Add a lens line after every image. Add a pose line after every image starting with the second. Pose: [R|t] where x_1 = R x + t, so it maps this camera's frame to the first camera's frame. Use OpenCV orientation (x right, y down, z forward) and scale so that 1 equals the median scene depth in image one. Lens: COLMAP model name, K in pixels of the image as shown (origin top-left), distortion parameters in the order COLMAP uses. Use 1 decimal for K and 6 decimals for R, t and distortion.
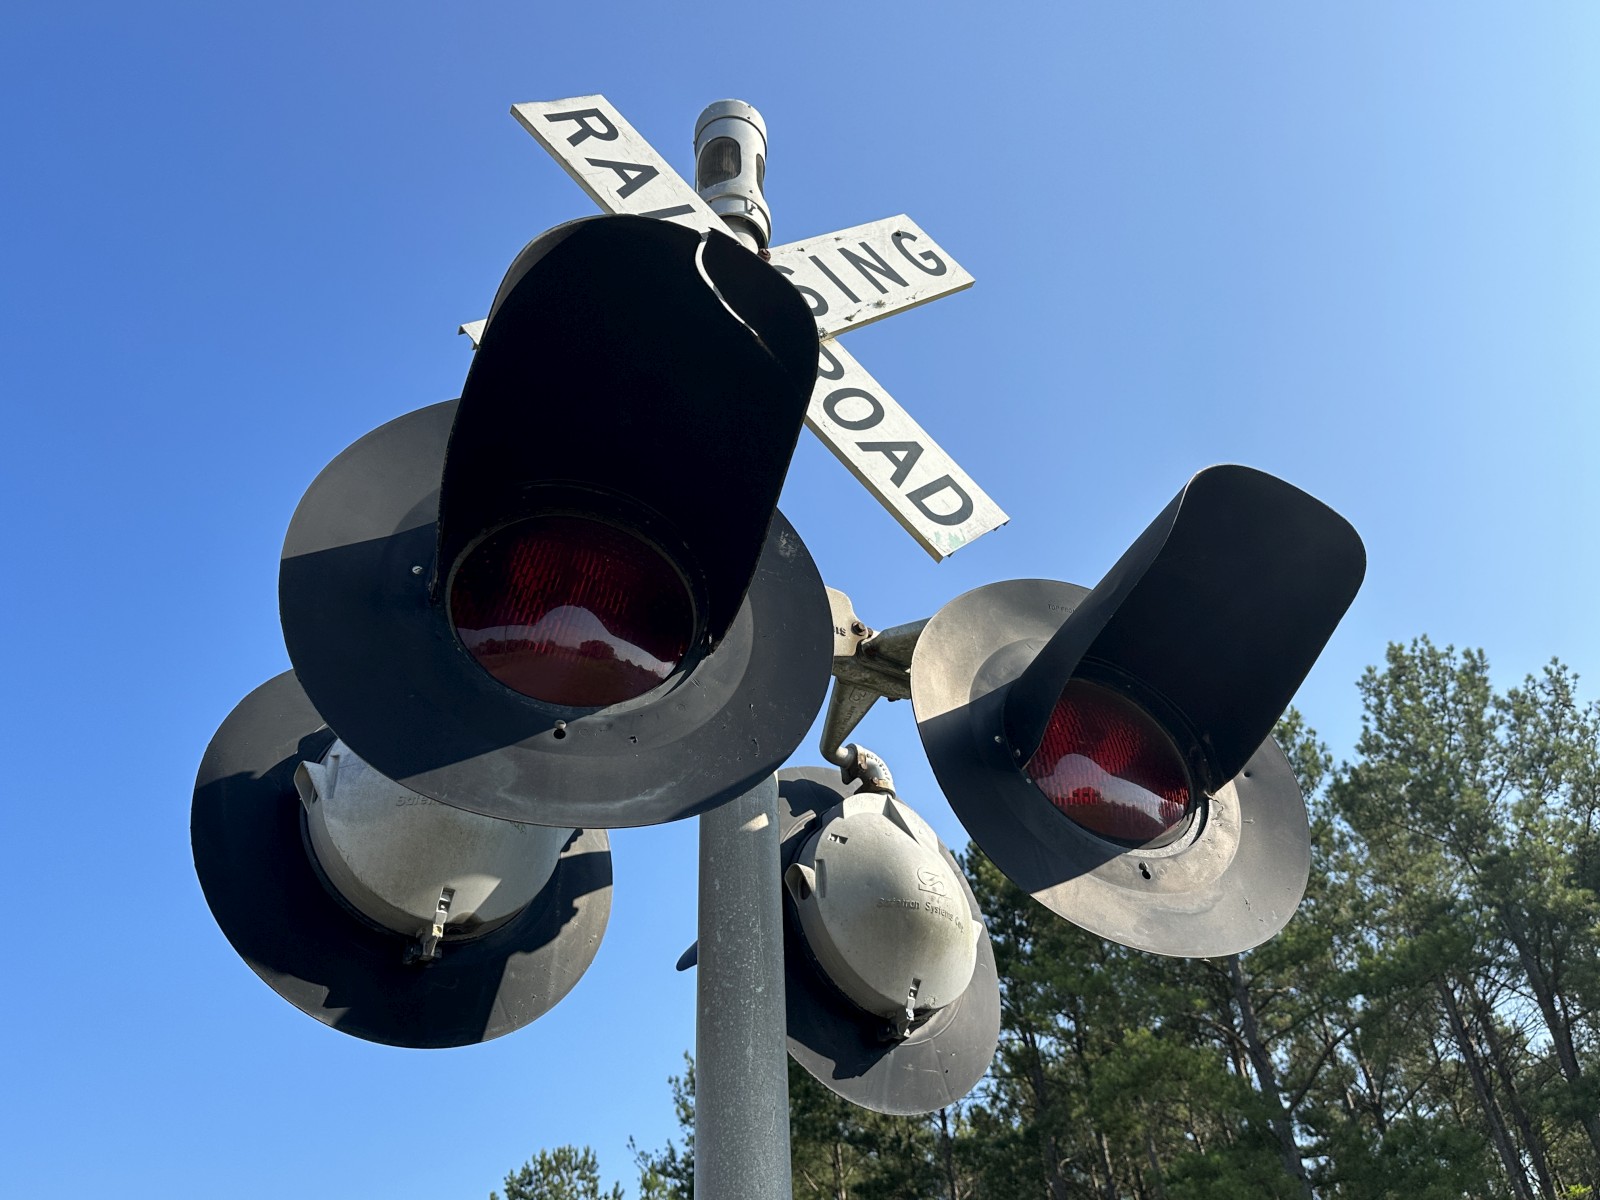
lens RADIAL K [[1301.7, 0, 811.5], [0, 1301.7, 585.1], [0, 0, 1]] dist [0.049427, -0.088030]
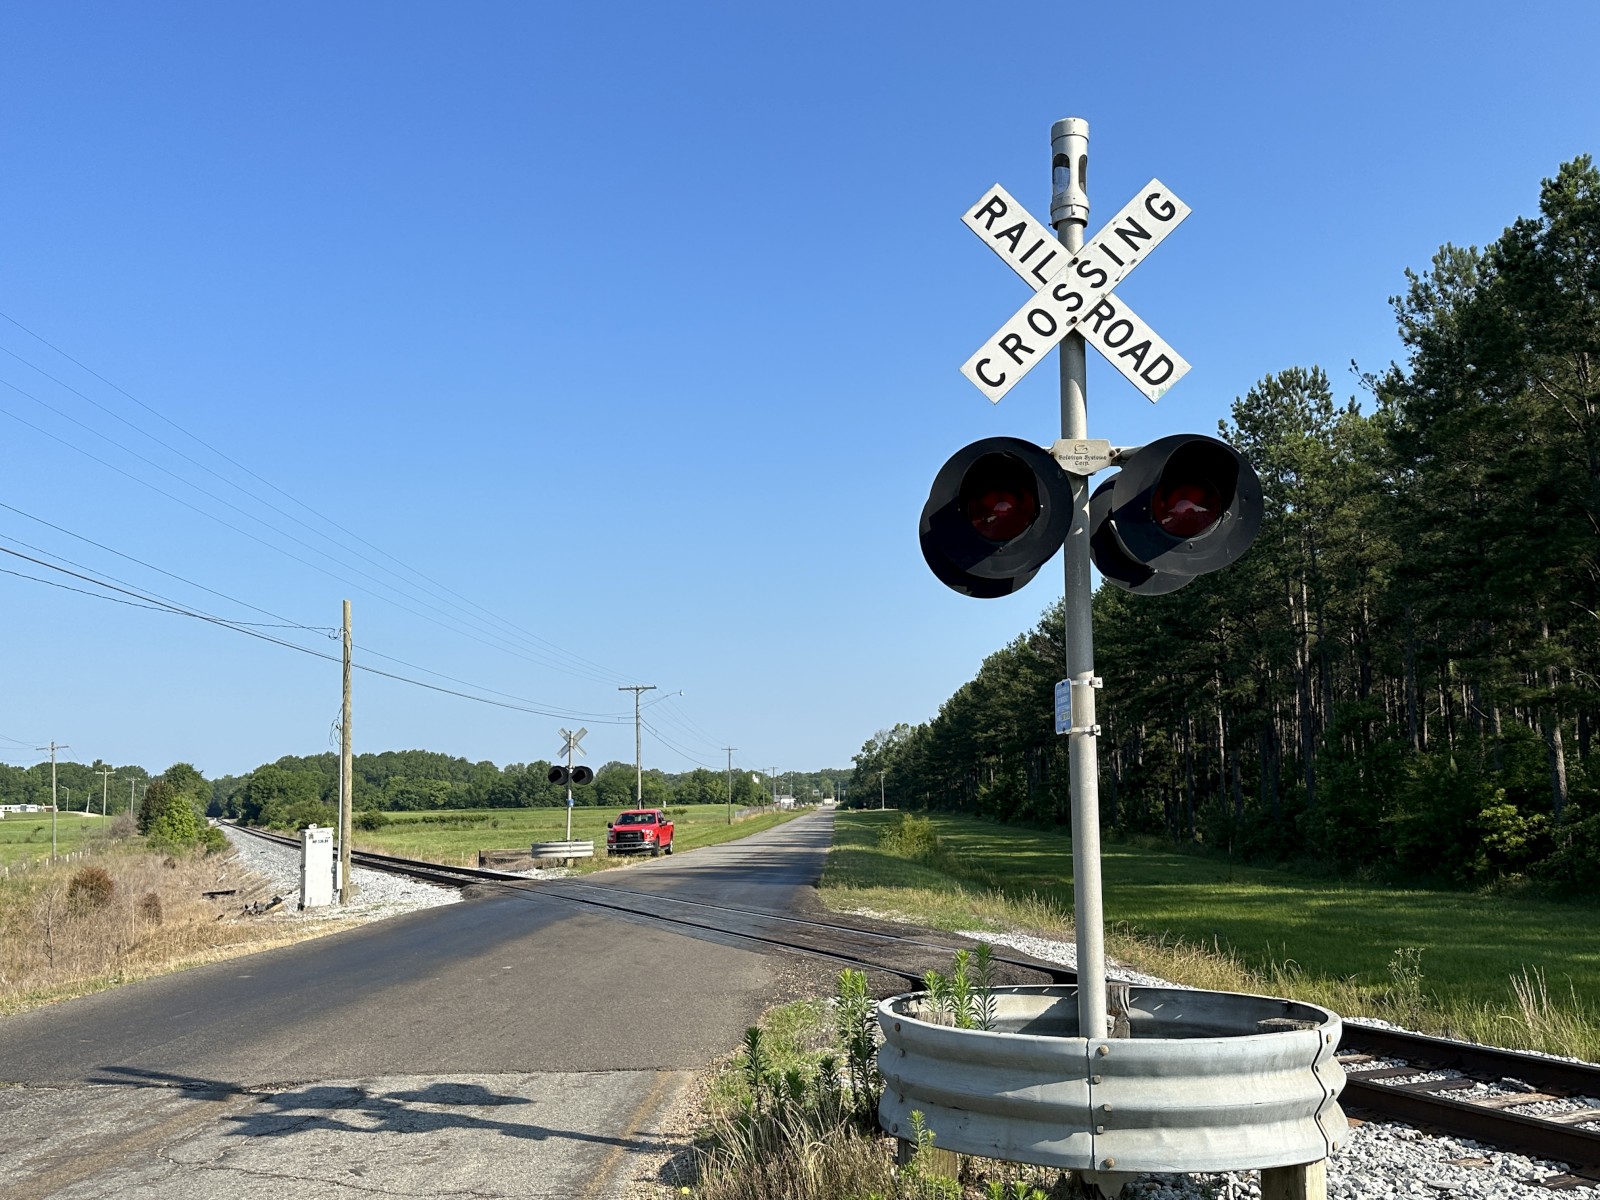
lens RADIAL K [[1566.6, 0, 778.1], [0, 1566.6, 615.0], [0, 0, 1]] dist [0.077498, 0.000000]
pose [[0.867905, -0.021910, -0.496247, 0.806721], [0.290266, 0.833080, 0.470875, -1.100249], [0.403096, -0.552718, 0.729394, -1.467562]]
